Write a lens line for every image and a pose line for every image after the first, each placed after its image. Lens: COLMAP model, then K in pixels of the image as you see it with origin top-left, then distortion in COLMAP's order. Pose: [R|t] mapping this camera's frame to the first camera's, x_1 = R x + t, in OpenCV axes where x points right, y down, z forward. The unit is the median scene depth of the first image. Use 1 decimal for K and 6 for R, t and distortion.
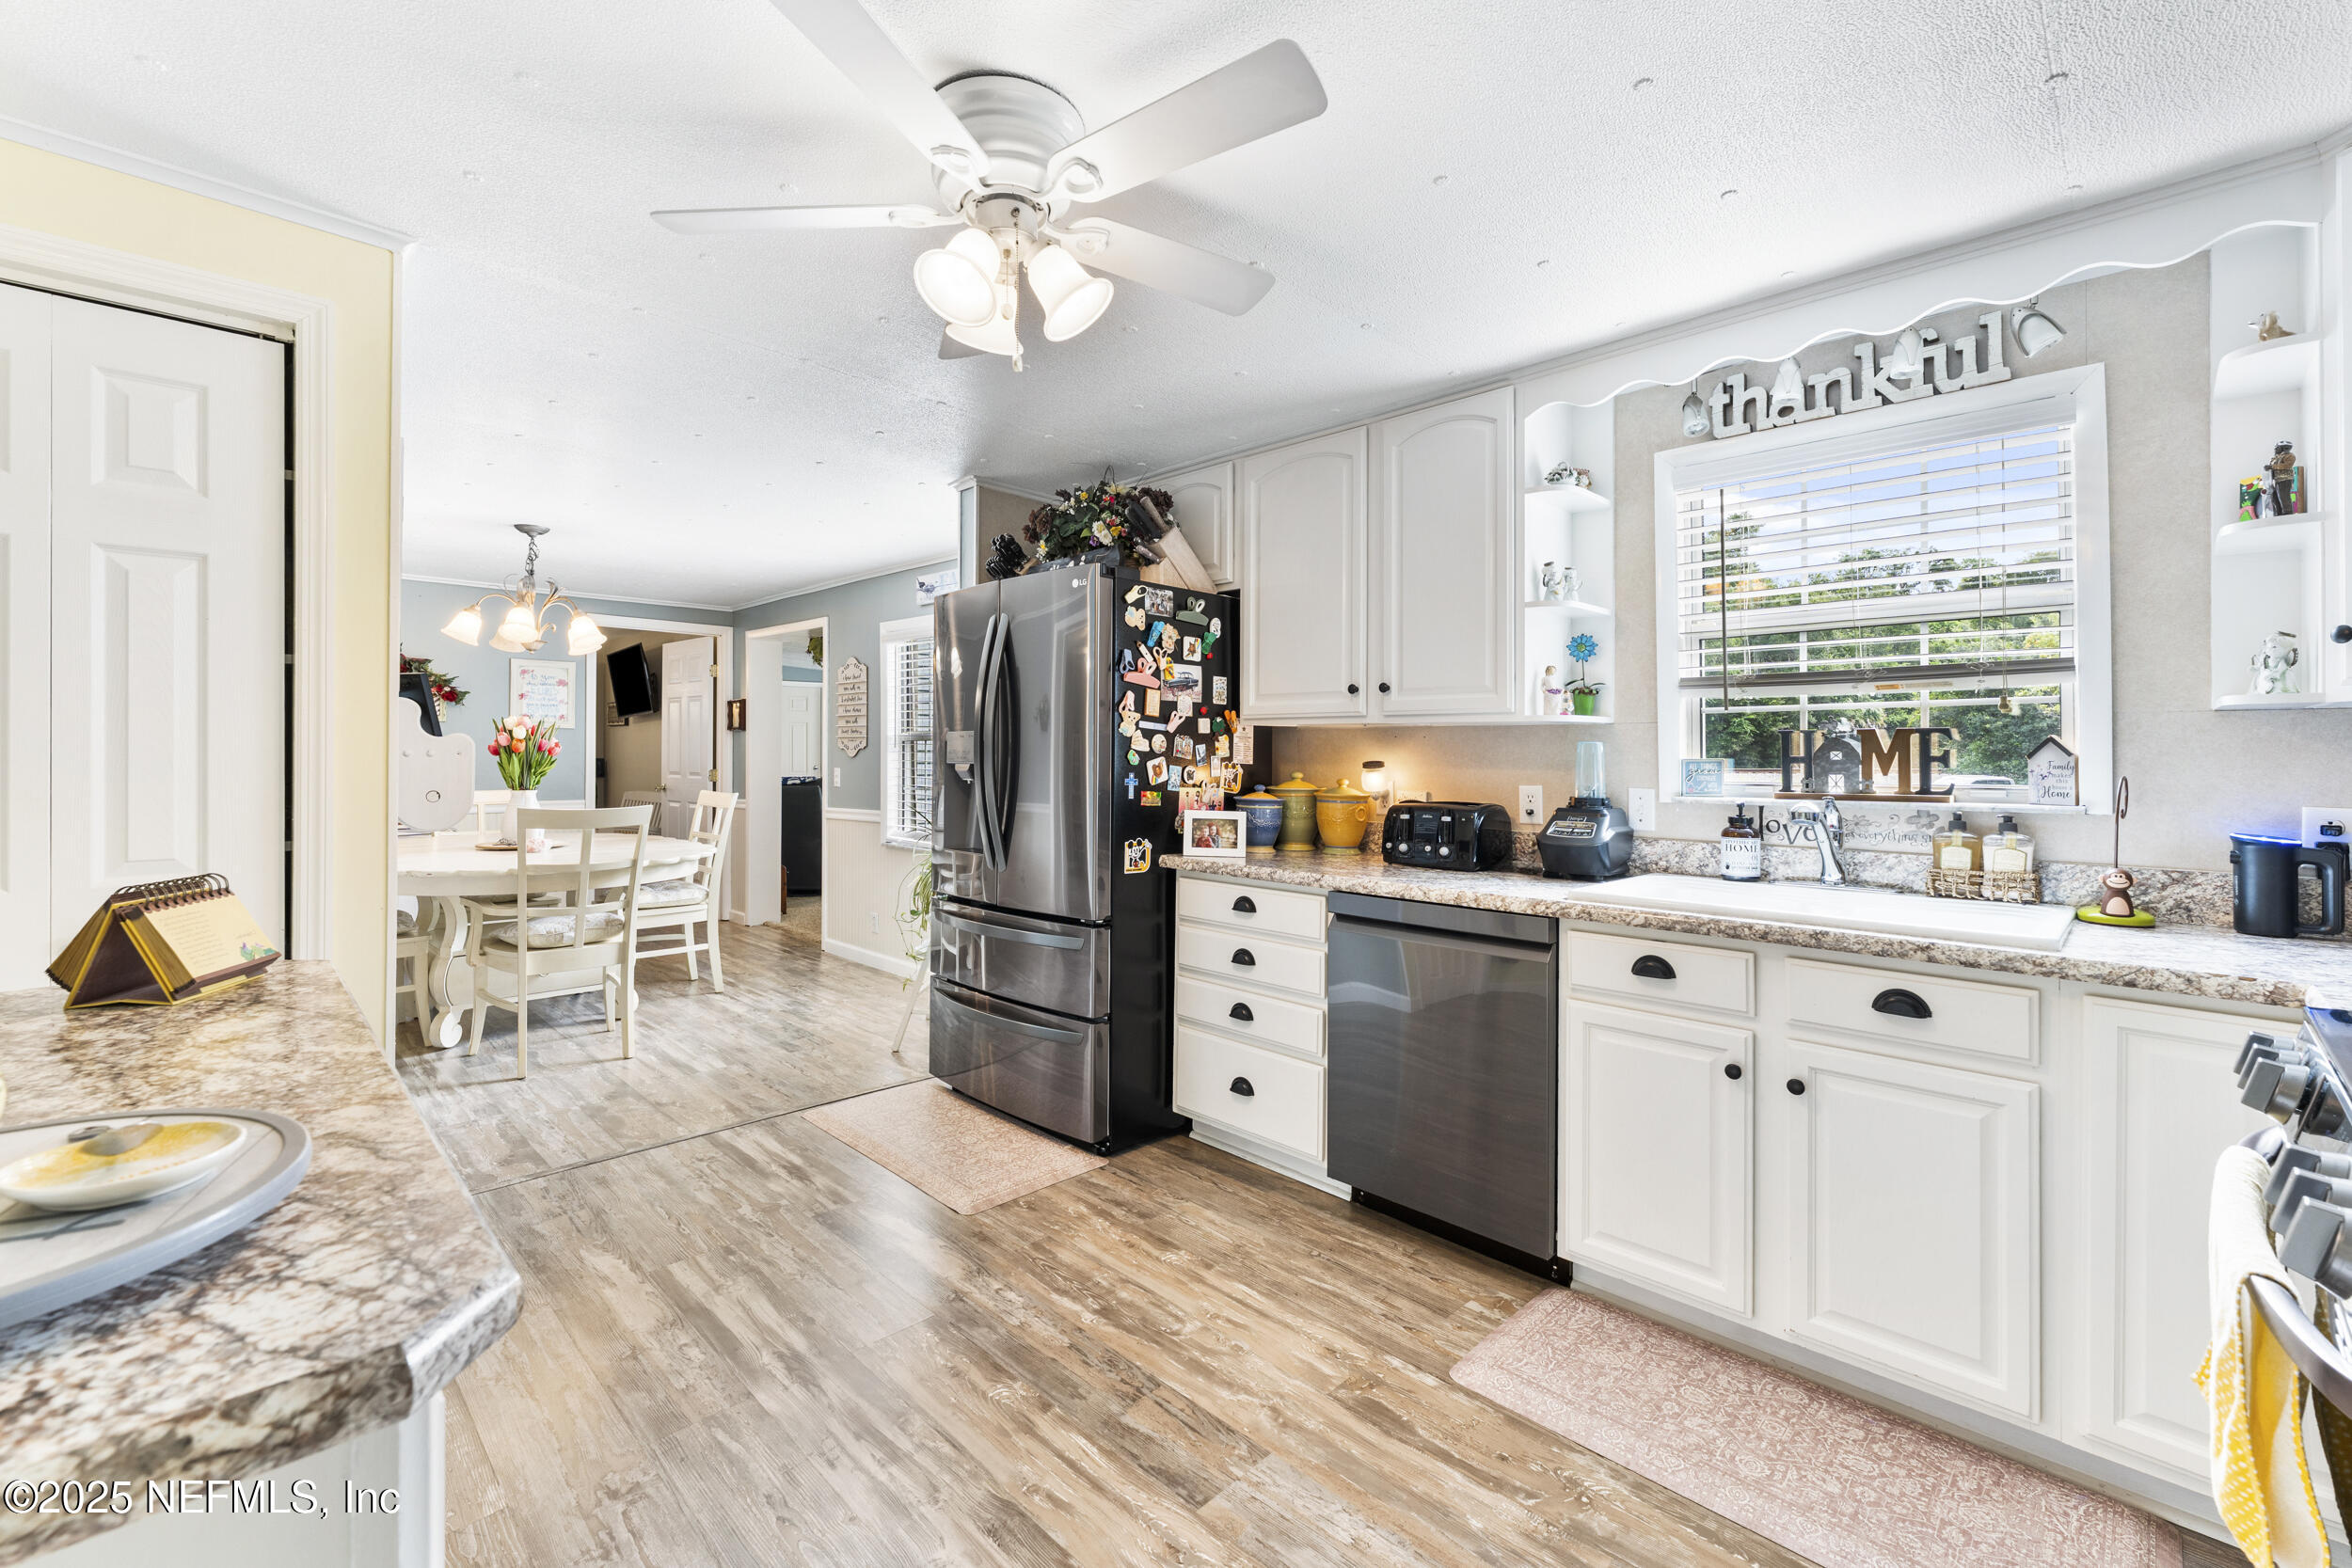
lens RADIAL K [[1059.6, 0, 1174.9], [0, 1059.6, 760.5], [0, 0, 1]] dist [-0.003231, -0.000512]
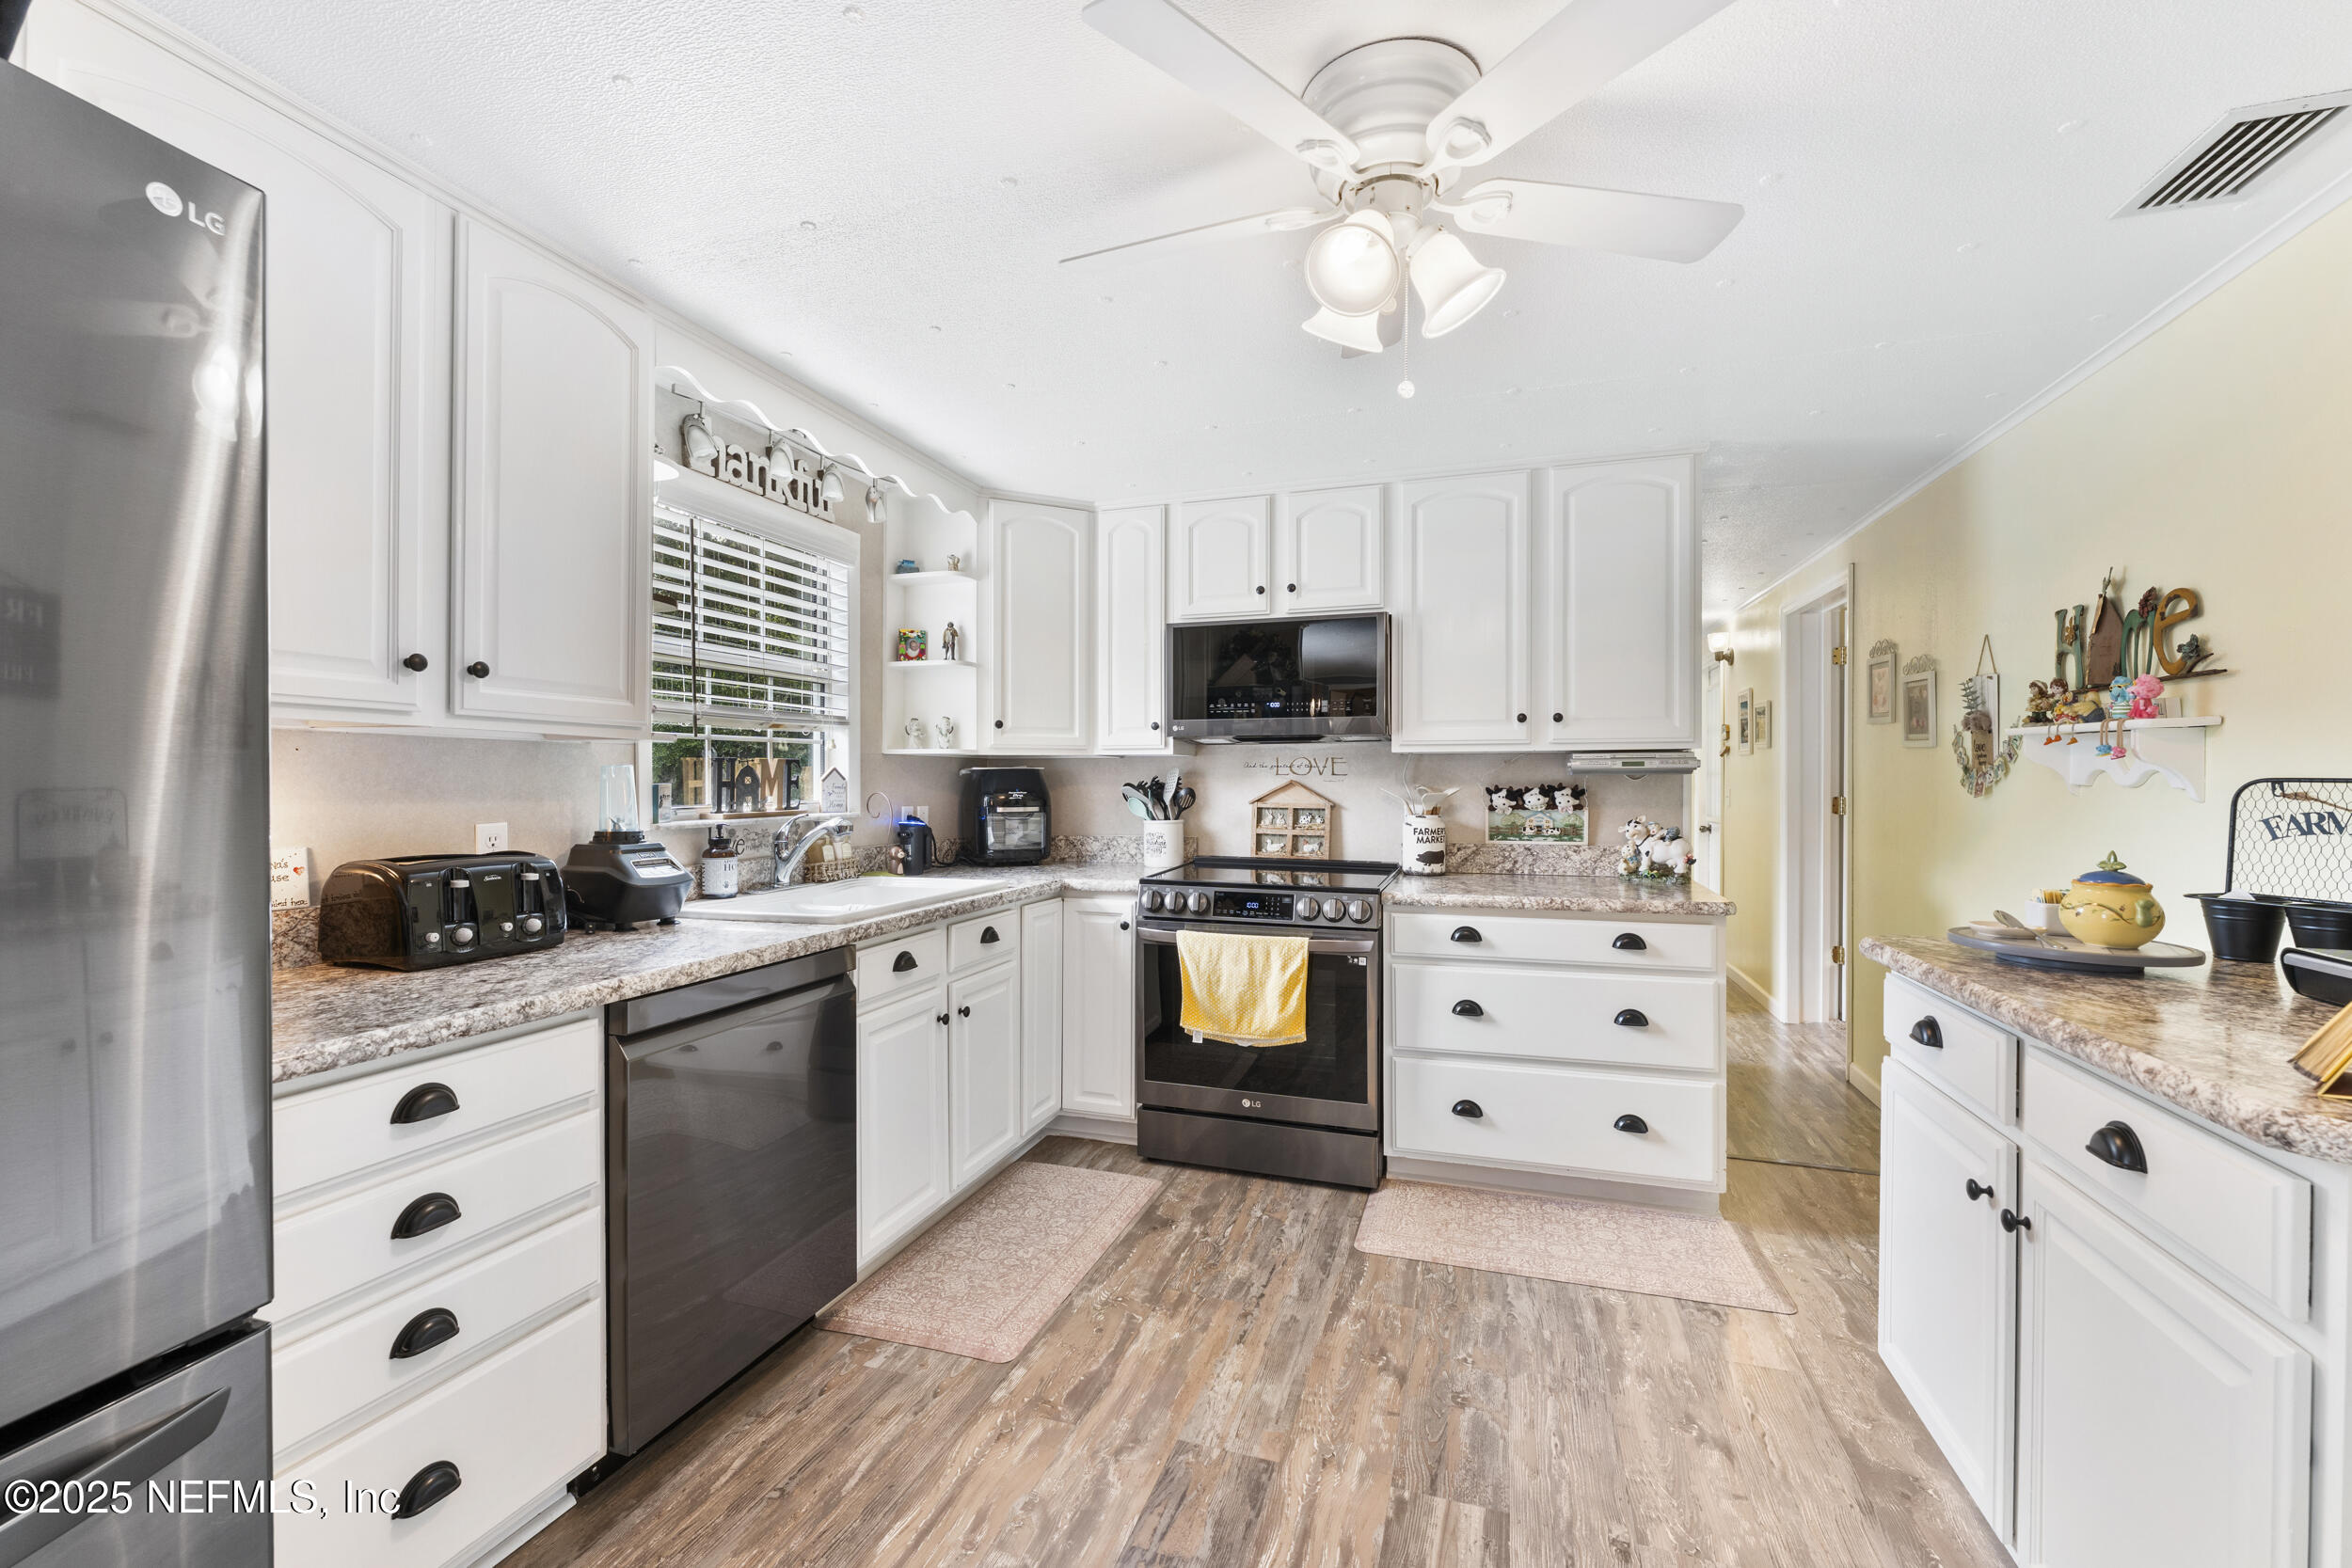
lens RADIAL K [[1018.6, 0, 1174.6], [0, 1018.6, 784.2], [0, 0, 1]] dist [0.004649, 0.000137]
pose [[-0.488644, -0.011892, 0.872402, -0.702461], [-0.003626, 0.999926, 0.011600, -0.017956], [-0.872476, 0.002505, -0.488651, 1.321785]]
